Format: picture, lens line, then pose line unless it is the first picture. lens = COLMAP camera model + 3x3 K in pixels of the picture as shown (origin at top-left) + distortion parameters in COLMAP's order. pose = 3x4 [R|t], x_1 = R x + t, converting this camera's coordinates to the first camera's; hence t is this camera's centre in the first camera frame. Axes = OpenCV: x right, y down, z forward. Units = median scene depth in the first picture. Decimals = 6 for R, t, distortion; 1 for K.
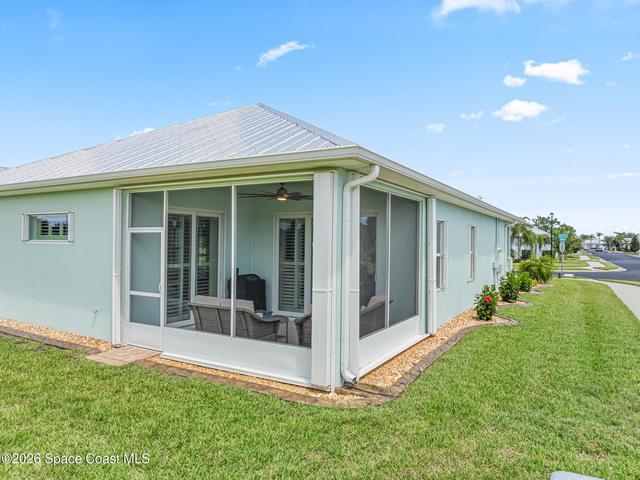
lens RADIAL K [[449.6, 0, 322.3], [0, 449.6, 236.8], [0, 0, 1]] dist [-0.036364, 0.003998]
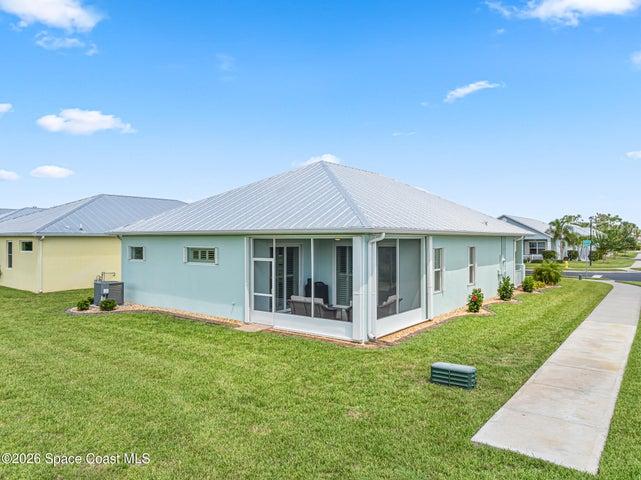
lens RADIAL K [[450.3, 0, 322.8], [0, 450.3, 236.8], [0, 0, 1]] dist [-0.036364, 0.003998]
pose [[0.991992, -0.012176, -0.125709, 0.084888], [0.012881, 0.999906, 0.004791, -0.124423], [0.125638, -0.006372, 0.992056, -0.862932]]
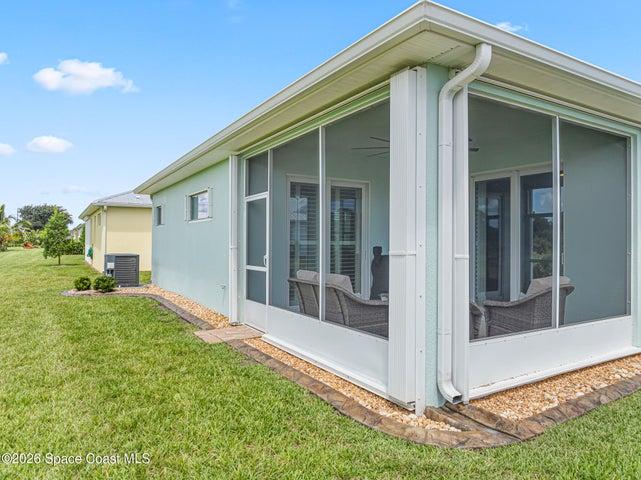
lens RADIAL K [[450.3, 0, 322.8], [0, 450.3, 236.8], [0, 0, 1]] dist [-0.036364, 0.003998]
pose [[0.874113, -0.012782, -0.485554, 0.176218], [0.011086, 0.999918, -0.006364, 0.079455], [0.485596, 0.000180, 0.874183, 0.304497]]
